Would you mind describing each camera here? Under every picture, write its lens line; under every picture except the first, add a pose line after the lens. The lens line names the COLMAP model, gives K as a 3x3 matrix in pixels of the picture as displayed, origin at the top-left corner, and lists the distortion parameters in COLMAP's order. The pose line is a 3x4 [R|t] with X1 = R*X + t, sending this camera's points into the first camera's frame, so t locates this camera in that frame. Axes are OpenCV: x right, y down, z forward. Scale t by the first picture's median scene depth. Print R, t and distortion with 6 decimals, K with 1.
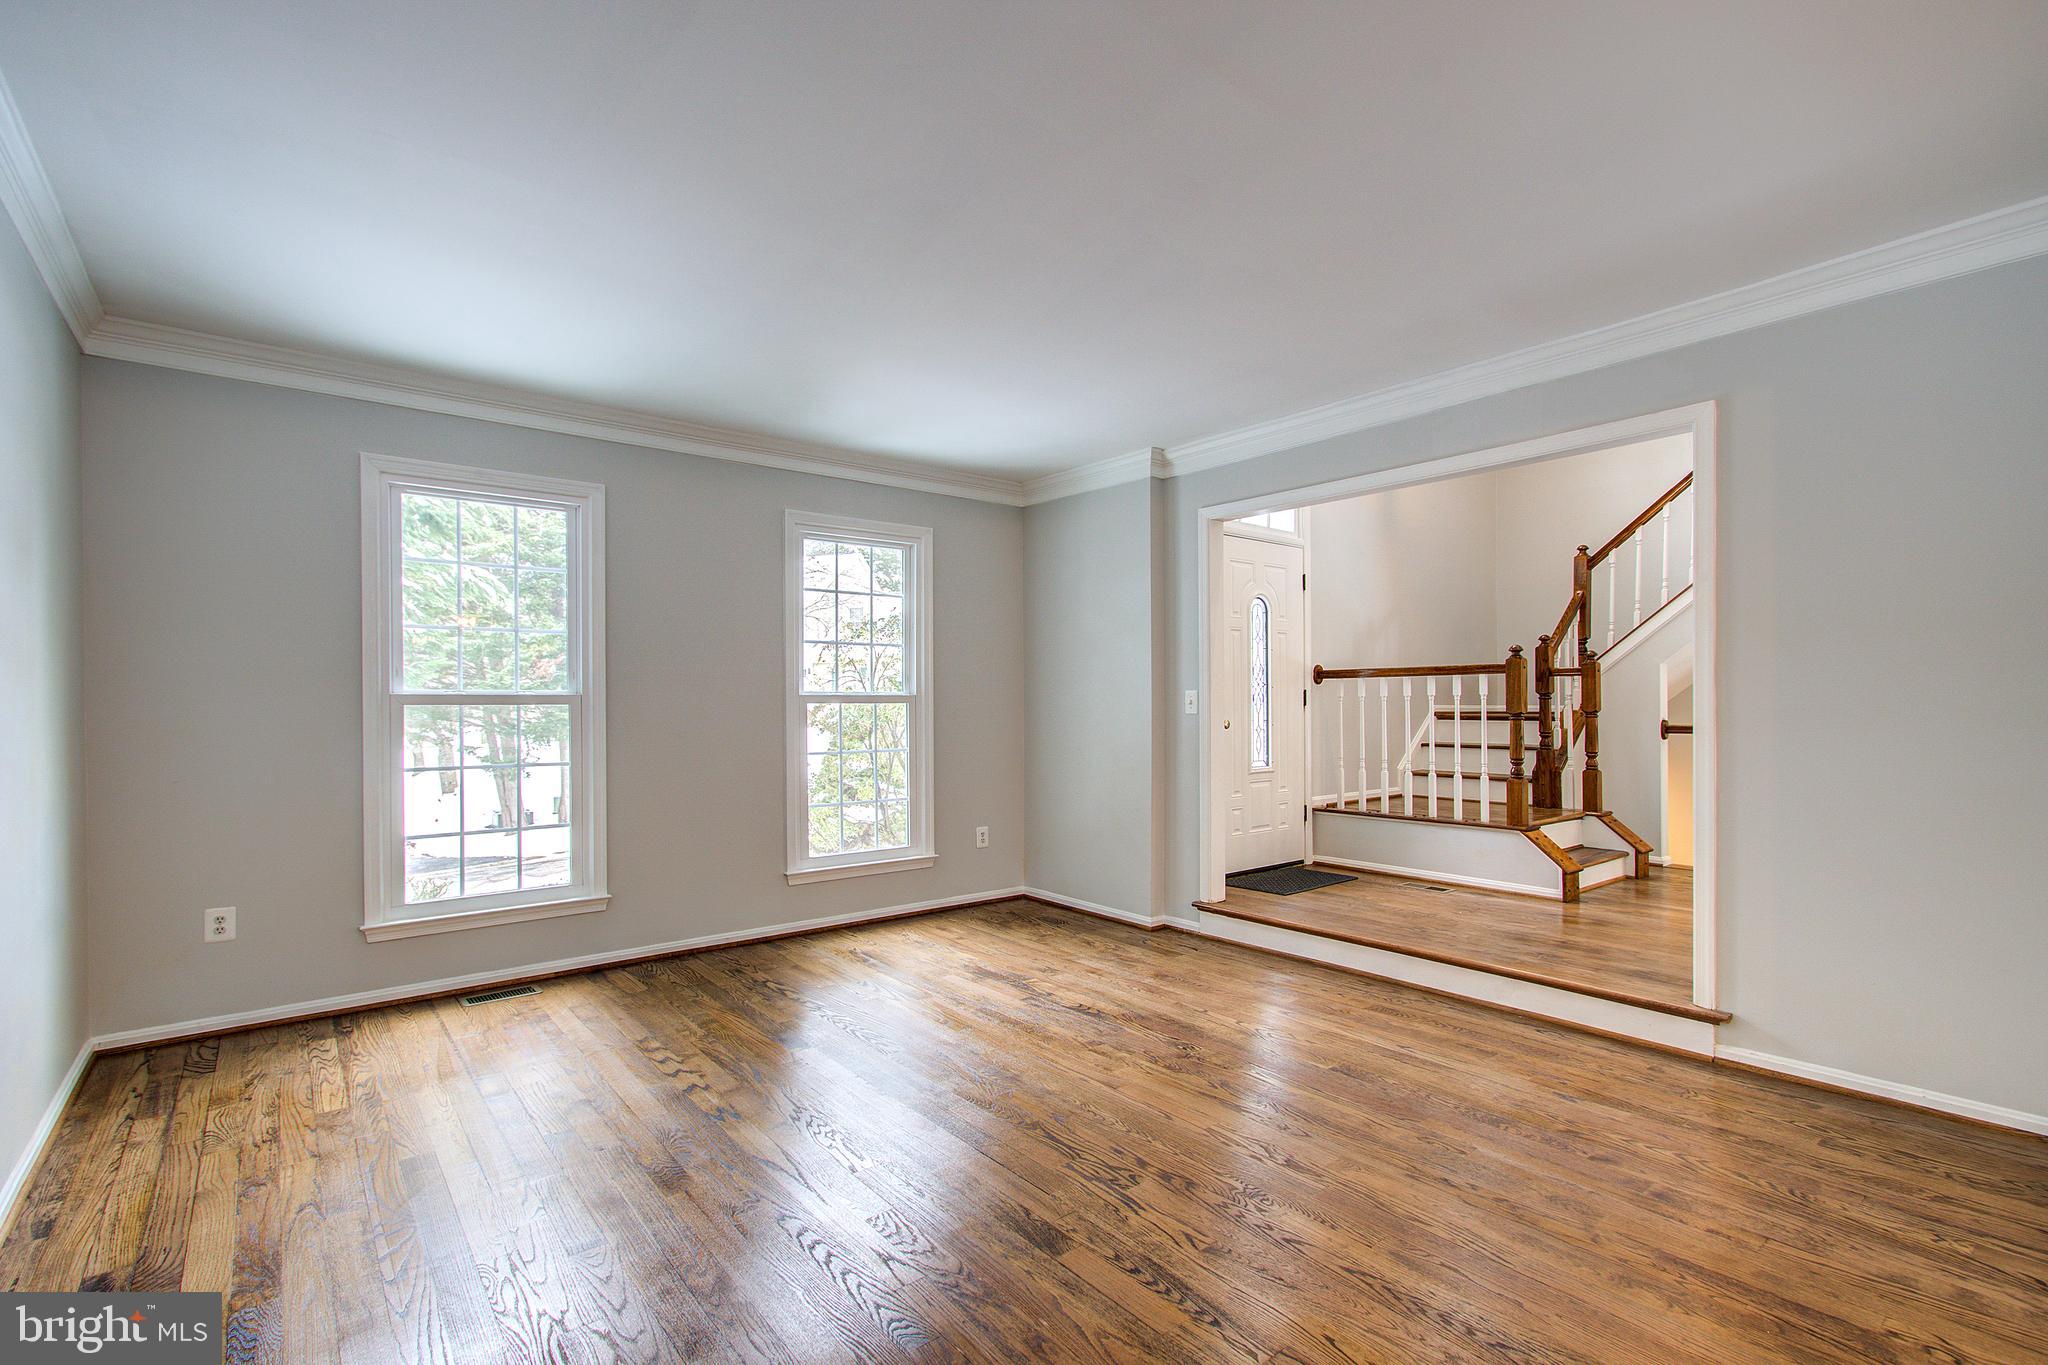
lens RADIAL K [[928.6, 0, 997.9], [0, 928.6, 728.0], [0, 0, 1]] dist [0.000115, 0.002182]
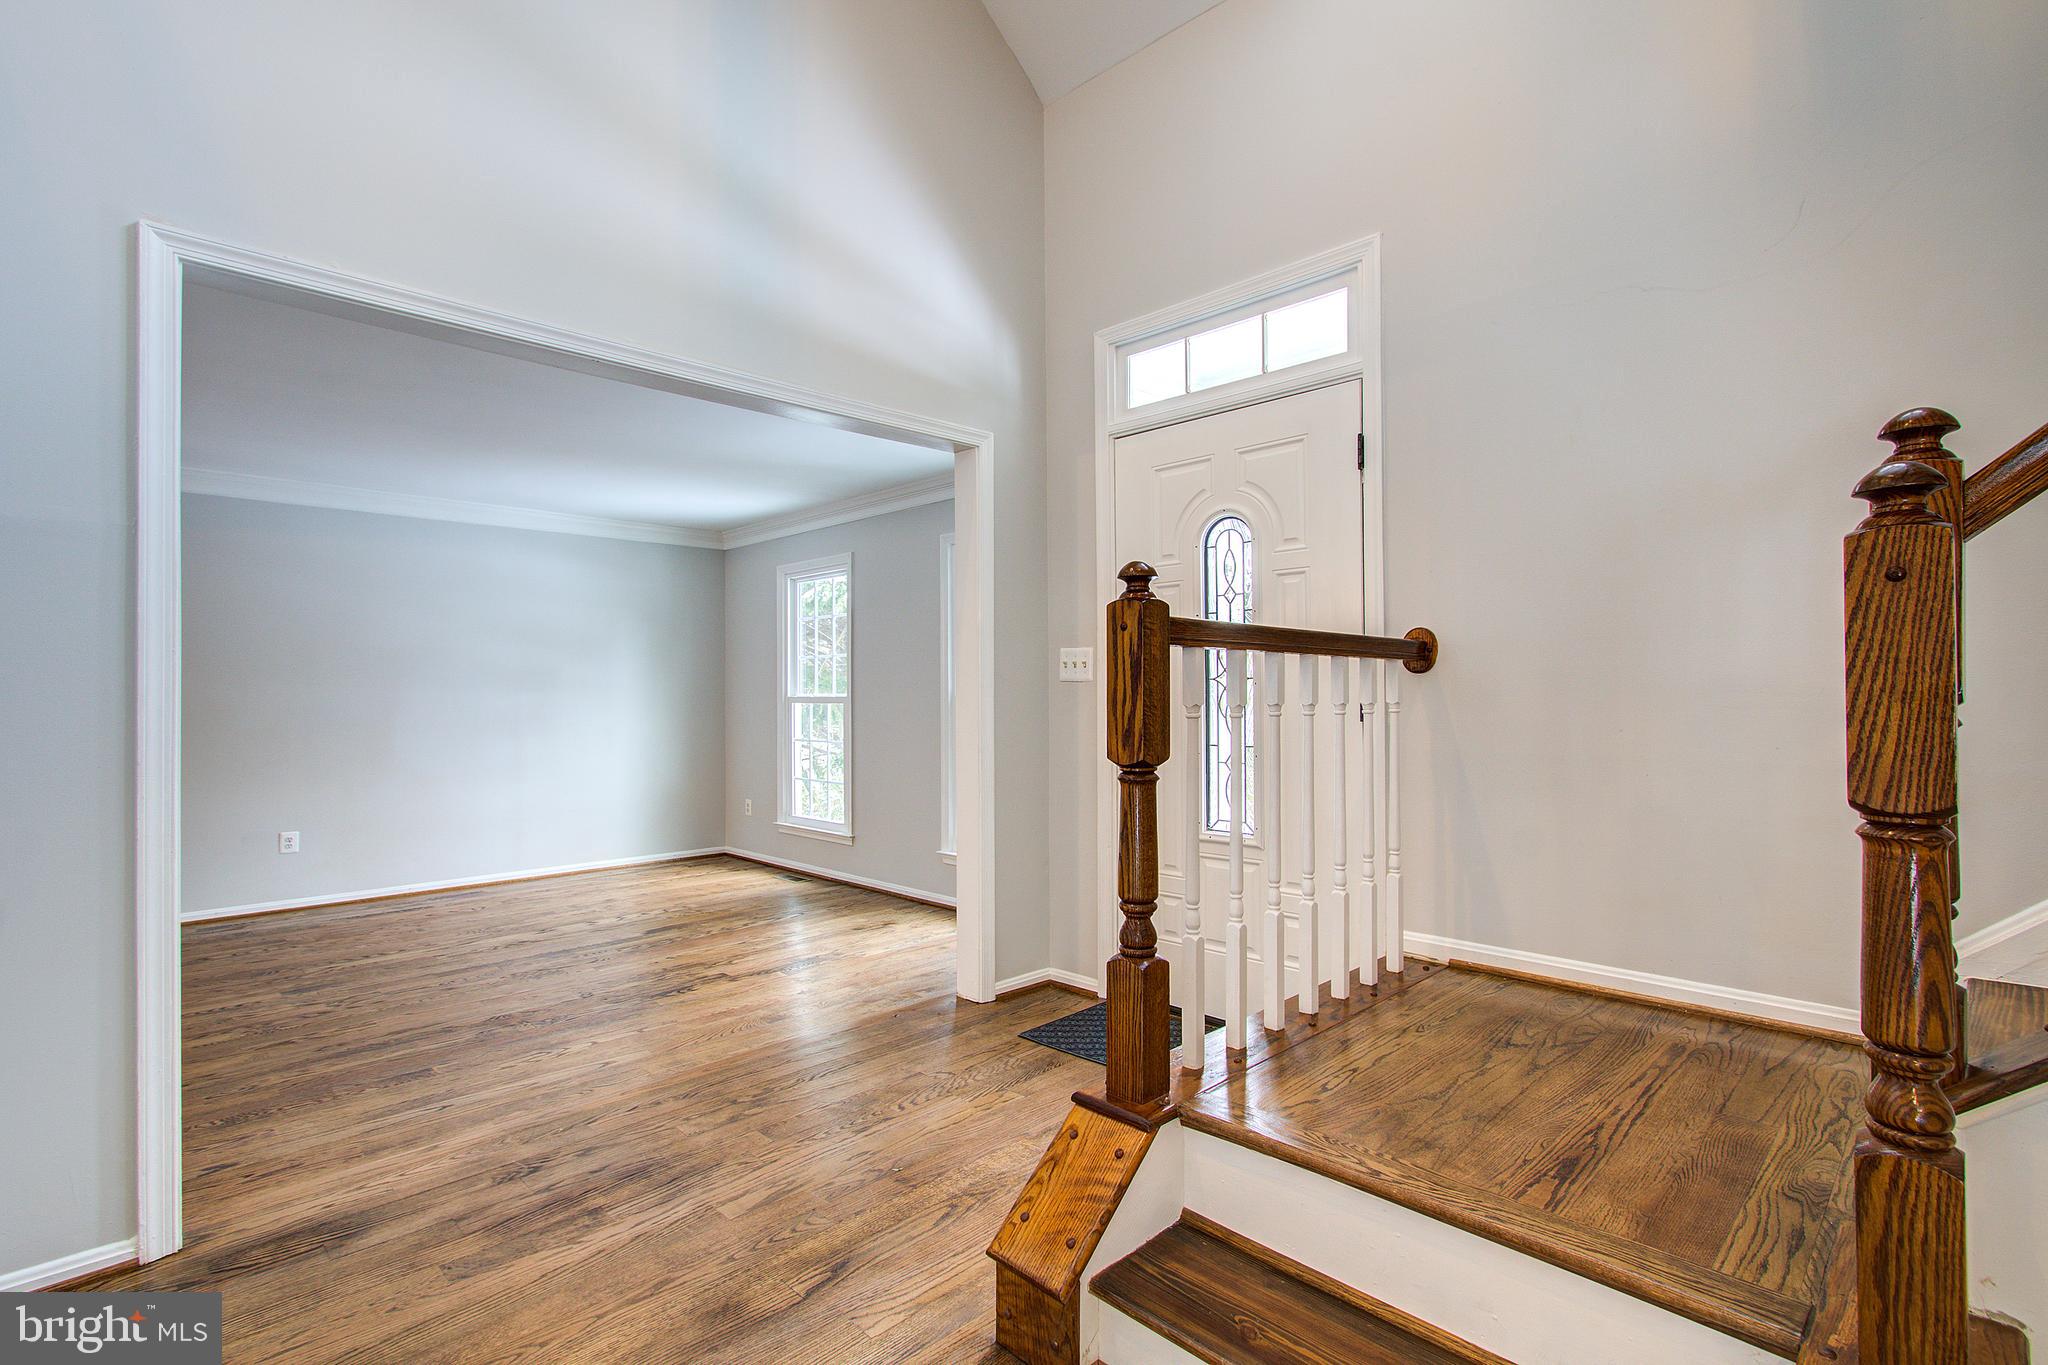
lens RADIAL K [[928.6, 0, 1040.0], [0, 928.6, 701.9], [0, 0, 1]] dist [0.000115, 0.002182]
pose [[0.148946, 0.015091, -0.988730, 0.813623], [-0.026903, 0.999575, 0.011204, -0.037006], [0.988479, 0.024931, 0.149289, 0.833636]]
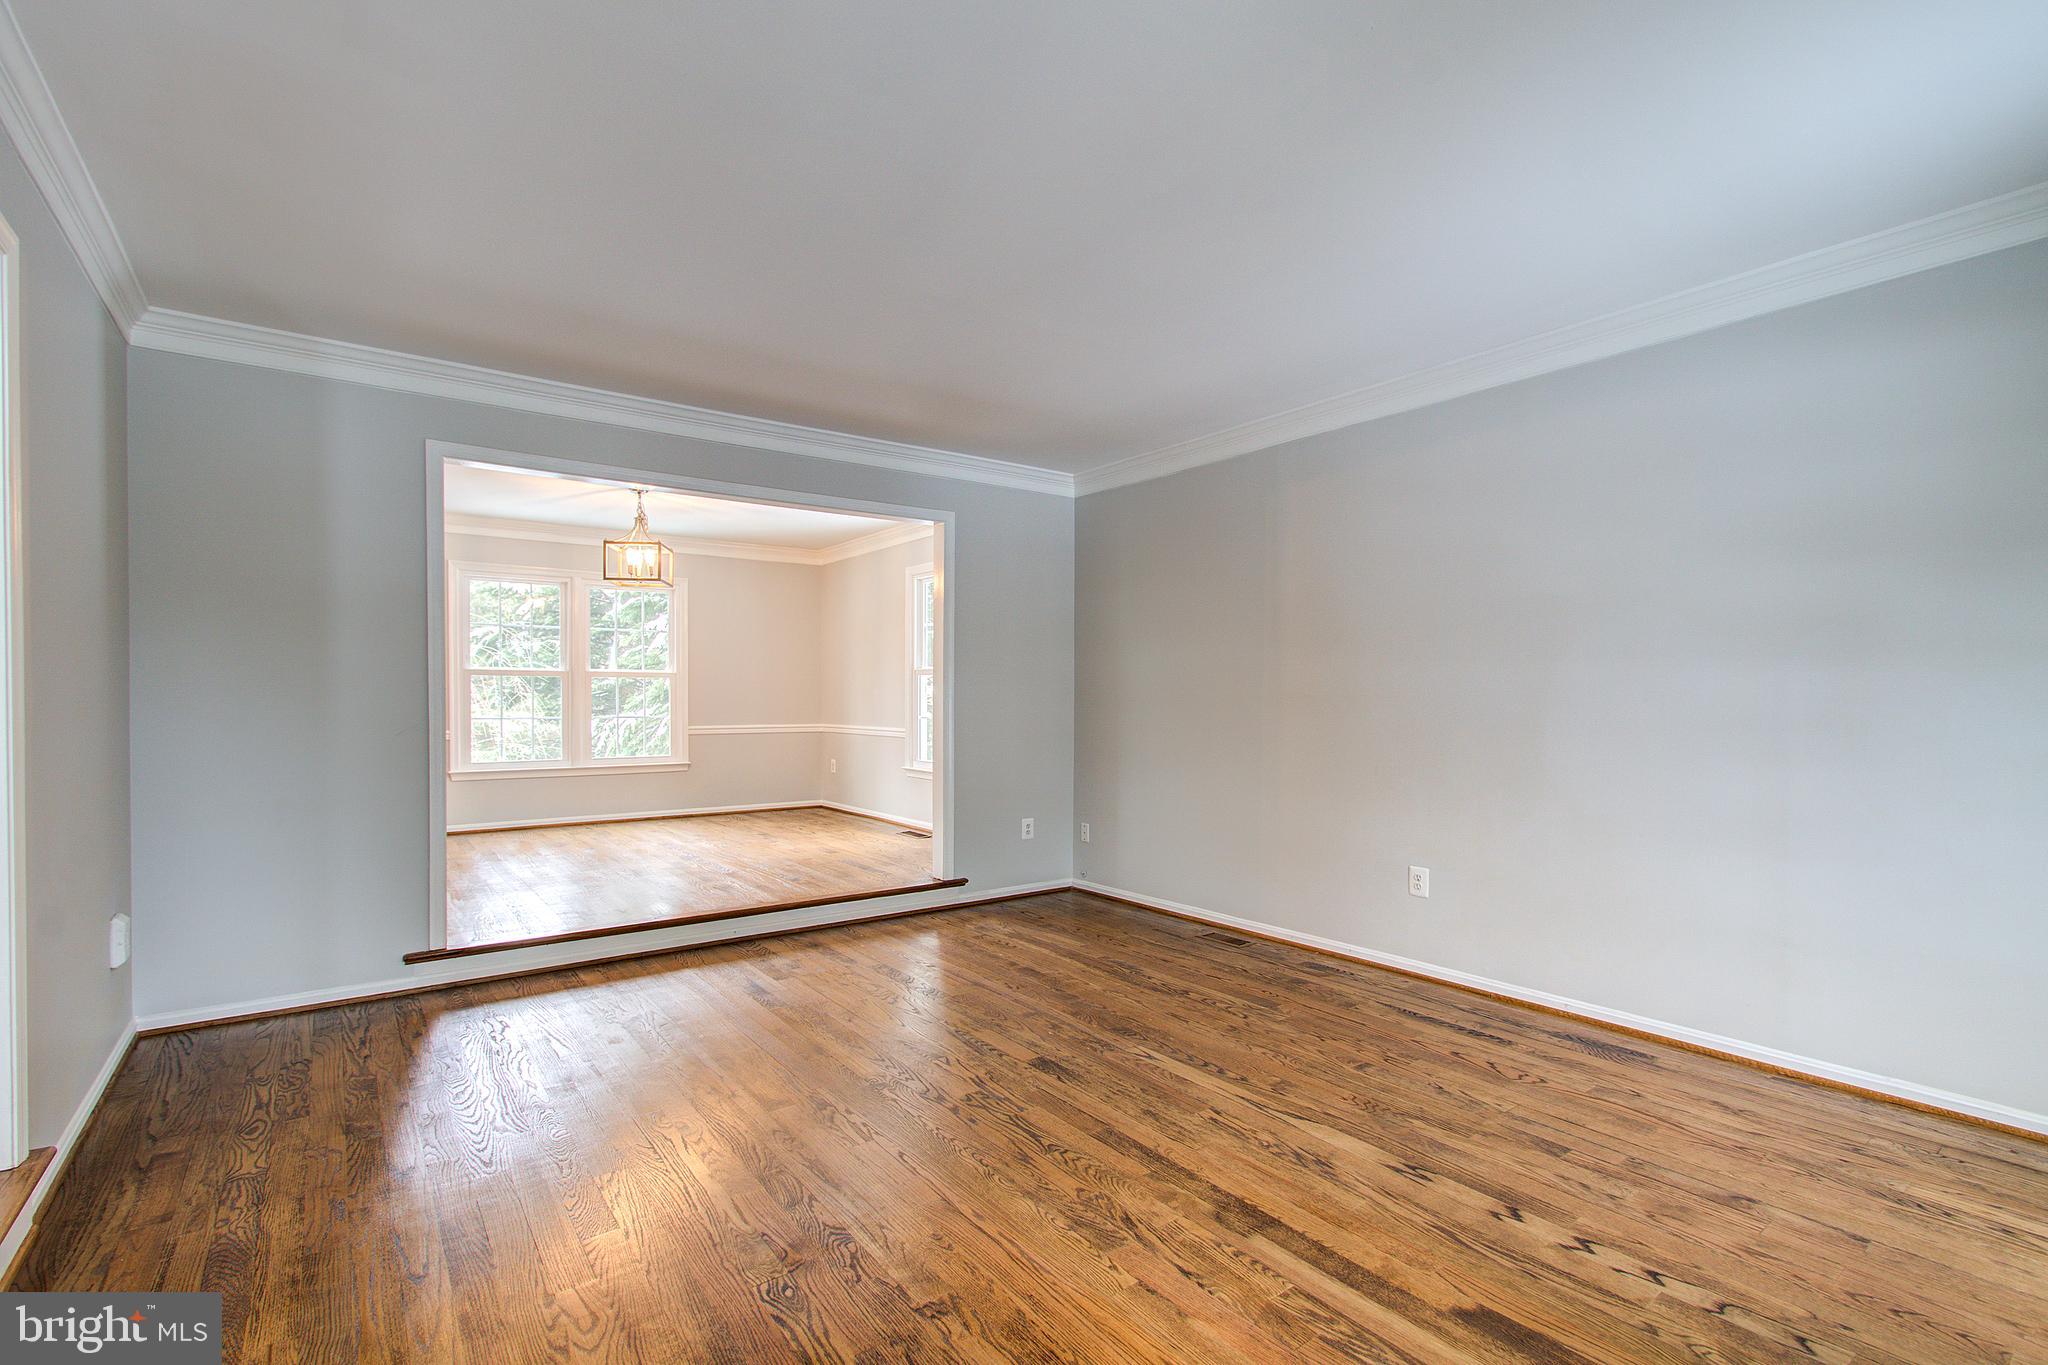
lens RADIAL K [[928.6, 0, 1012.7], [0, 928.6, 693.6], [0, 0, 1]] dist [0.000115, 0.002182]
pose [[-0.999673, 0.004415, 0.025175, 0.024945], [0.004916, 0.999790, 0.019888, -0.021885], [-0.025082, 0.020005, -0.999485, 0.929059]]
